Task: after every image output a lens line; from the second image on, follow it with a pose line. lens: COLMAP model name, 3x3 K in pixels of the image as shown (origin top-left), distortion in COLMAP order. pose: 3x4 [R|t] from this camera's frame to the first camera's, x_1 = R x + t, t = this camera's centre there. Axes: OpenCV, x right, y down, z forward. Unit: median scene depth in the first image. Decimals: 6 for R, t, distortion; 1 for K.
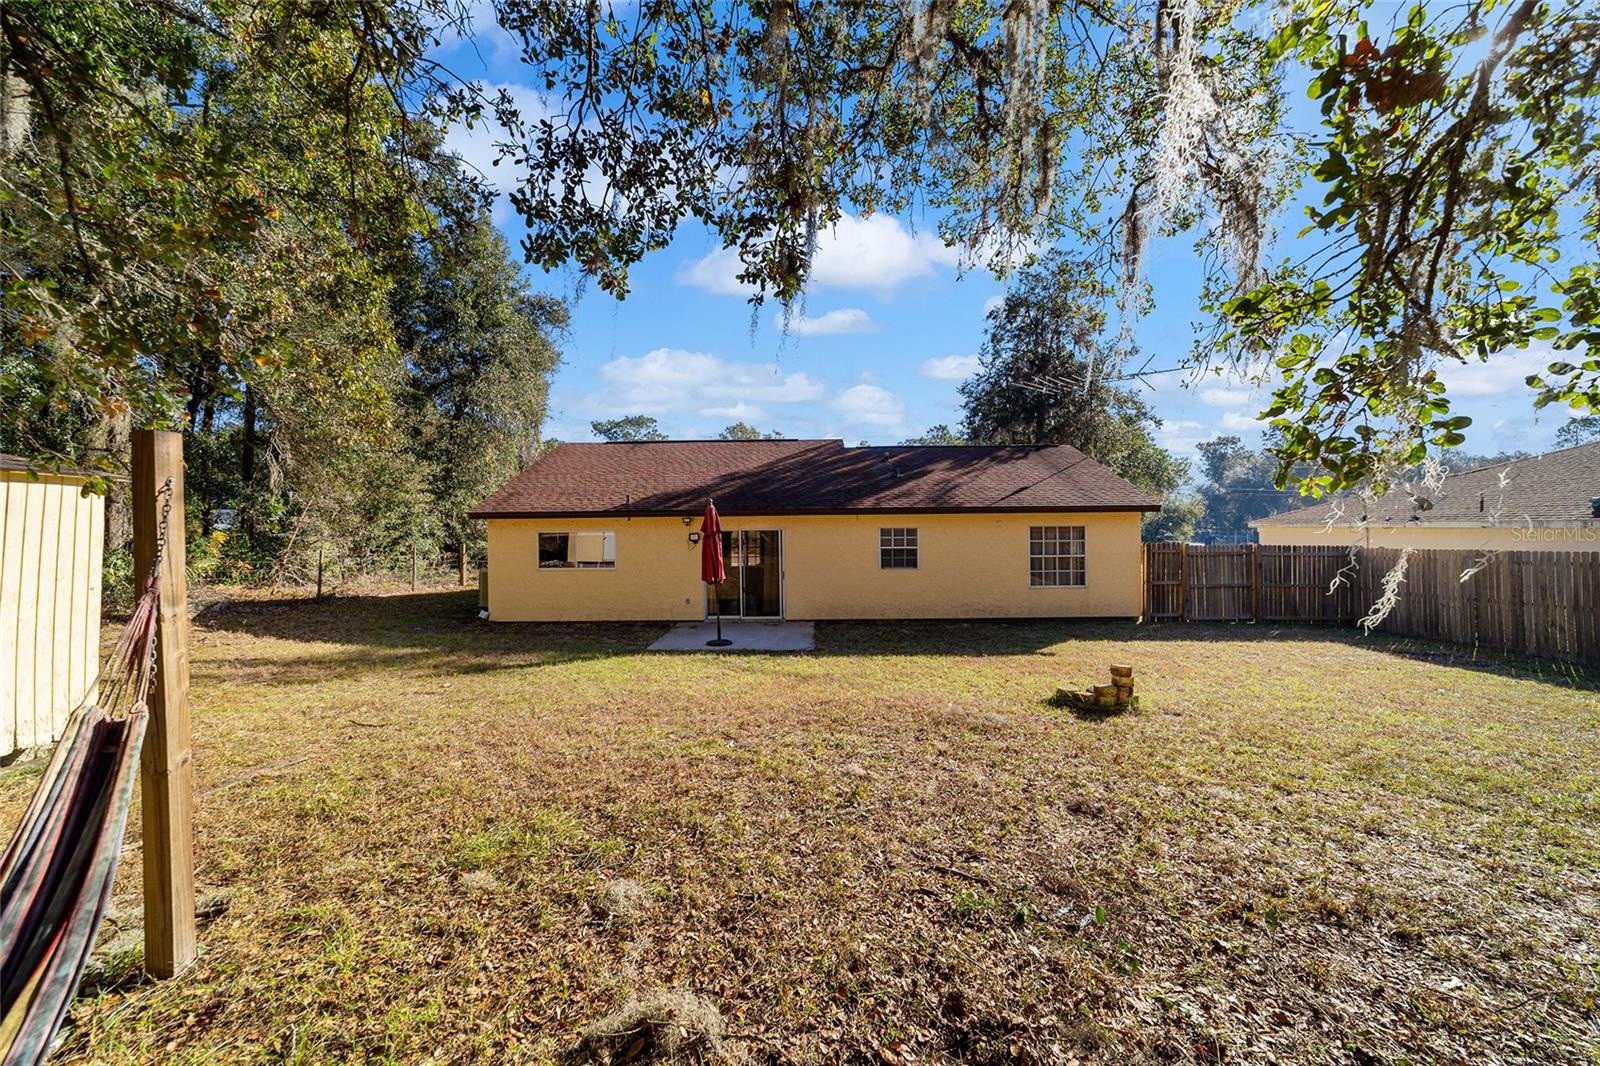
lens RADIAL K [[616.9, 0, 795.4], [0, 616.9, 538.7], [0, 0, 1]] dist [-0.016762, 0.007967]
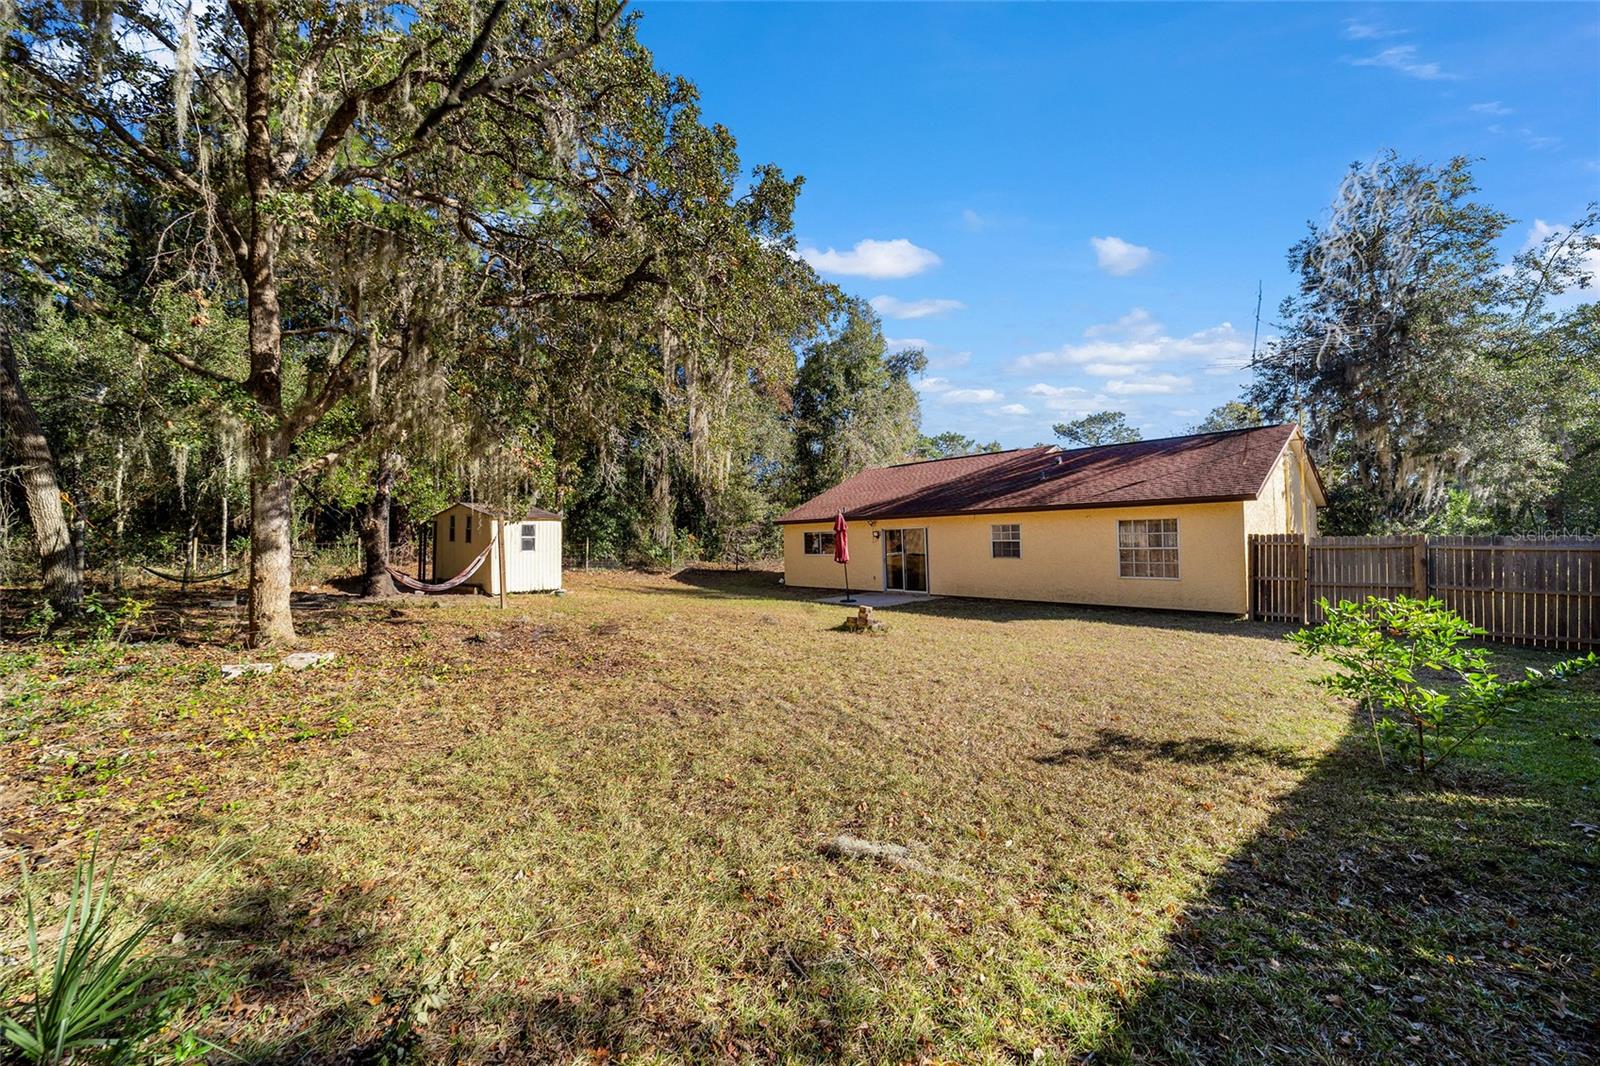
lens RADIAL K [[616.9, 0, 800.4], [0, 616.9, 538.3], [0, 0, 1]] dist [-0.016762, 0.007967]
pose [[0.682673, -0.006546, -0.730695, 0.779871], [0.005478, 0.999978, -0.003840, 0.011933], [0.730704, -0.001382, 0.682693, -0.133332]]
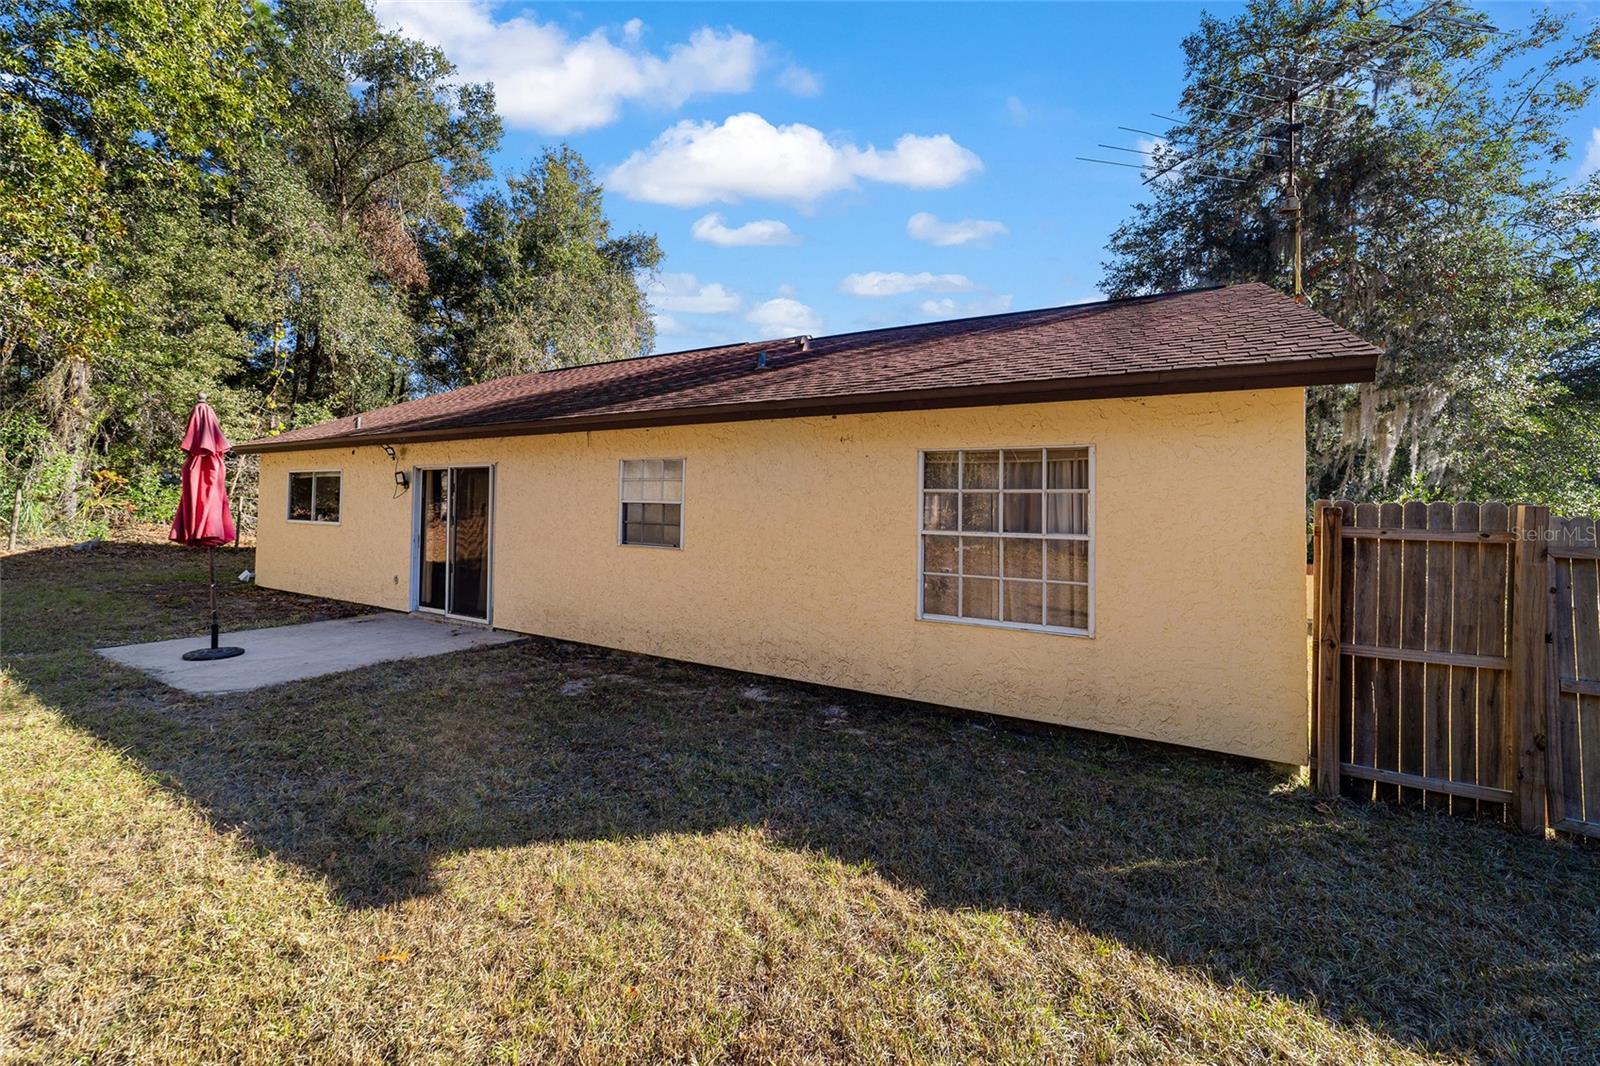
lens RADIAL K [[616.9, 0, 794.1], [0, 616.9, 519.5], [0, 0, 1]] dist [-0.016762, 0.007967]
pose [[0.878587, 0.034178, -0.476358, 0.486338], [-0.037418, 0.999296, 0.002685, 0.022352], [0.476115, 0.015466, 0.879247, 0.637725]]
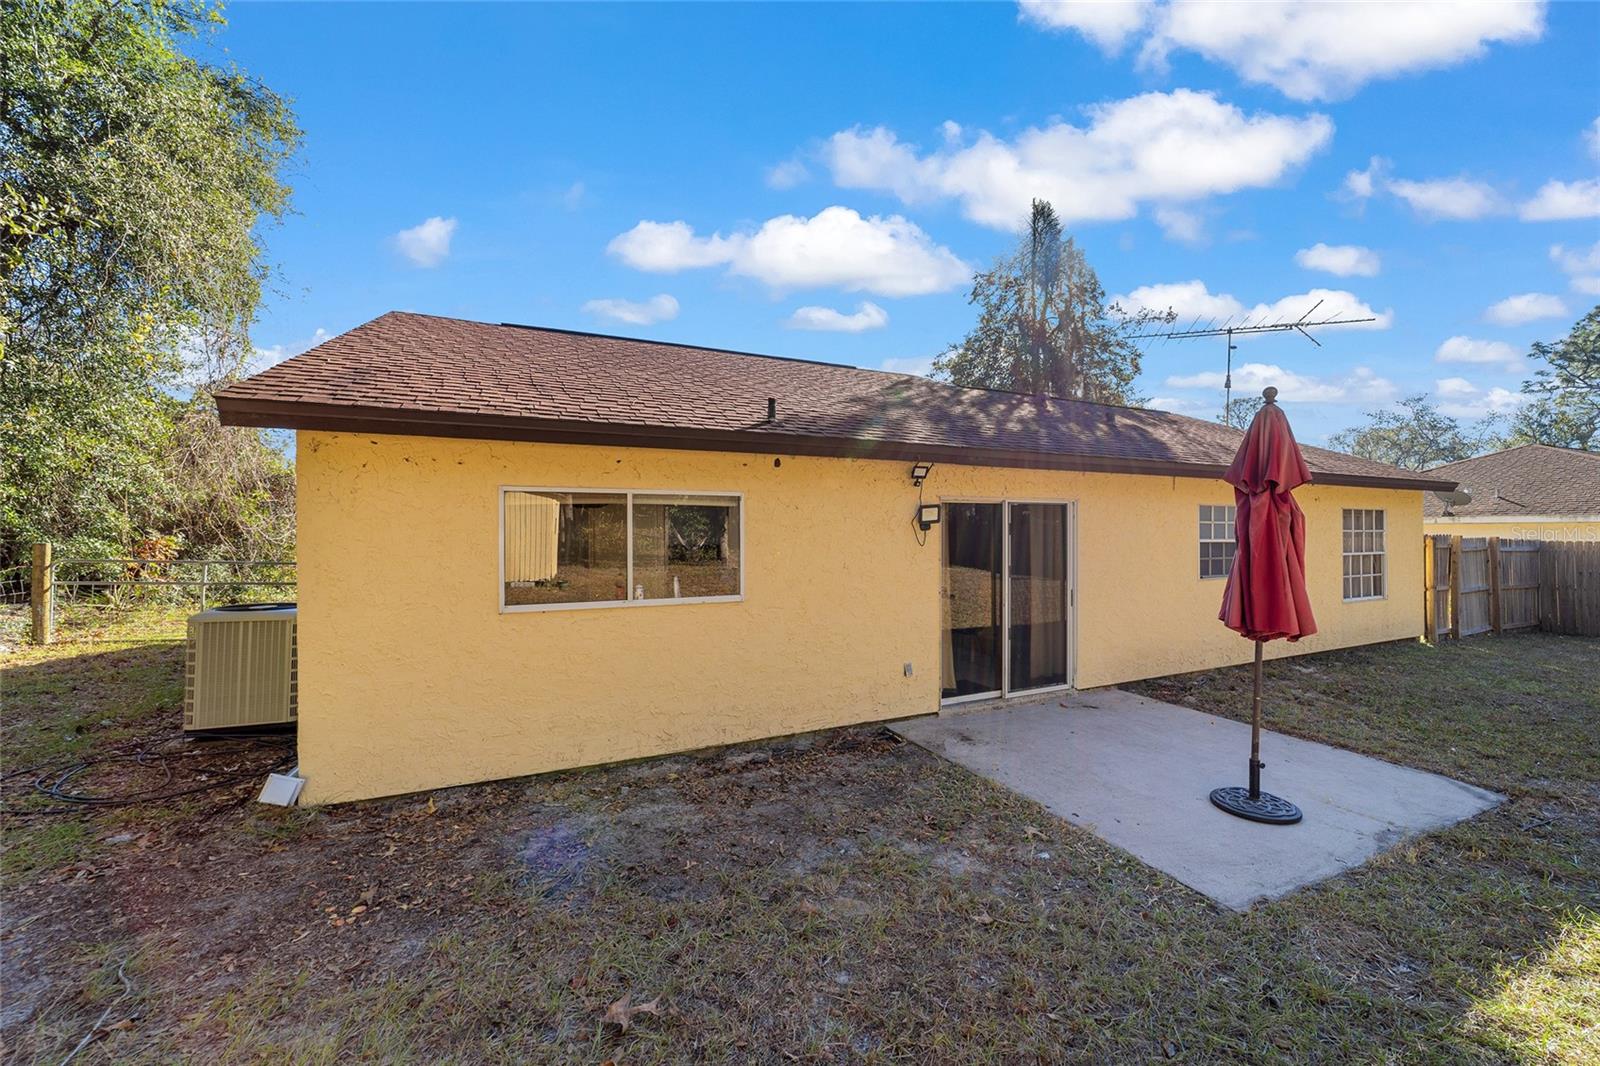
lens RADIAL K [[616.9, 0, 799.6], [0, 616.9, 532.3], [0, 0, 1]] dist [-0.016762, 0.007967]
pose [[0.901657, 0.007171, 0.432393, -0.417792], [0.001905, 0.999787, -0.020554, 0.017699], [-0.432448, 0.019356, 0.901451, 0.658061]]
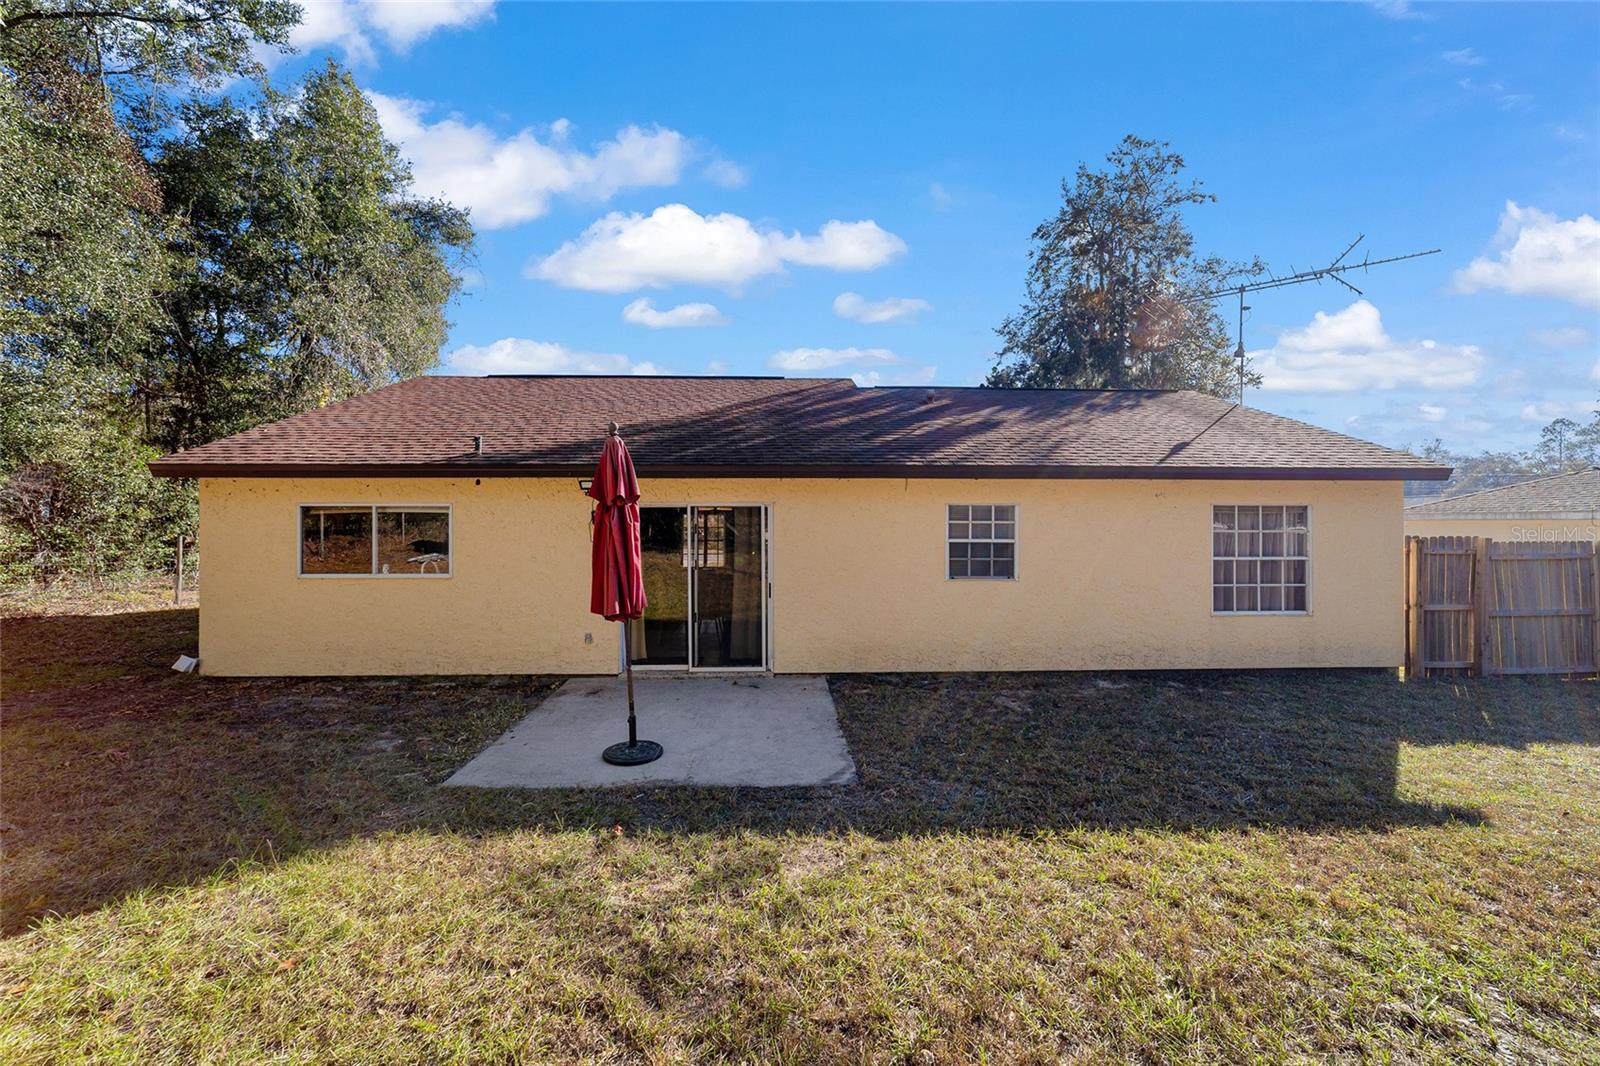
lens RADIAL K [[616.9, 0, 786.6], [0, 616.9, 527.6], [0, 0, 1]] dist [-0.016762, 0.007967]
pose [[0.998825, 0.010155, 0.047379, -0.030270], [-0.009616, 0.999886, -0.011599, 0.010638], [-0.047491, 0.011130, 0.998810, 0.461234]]
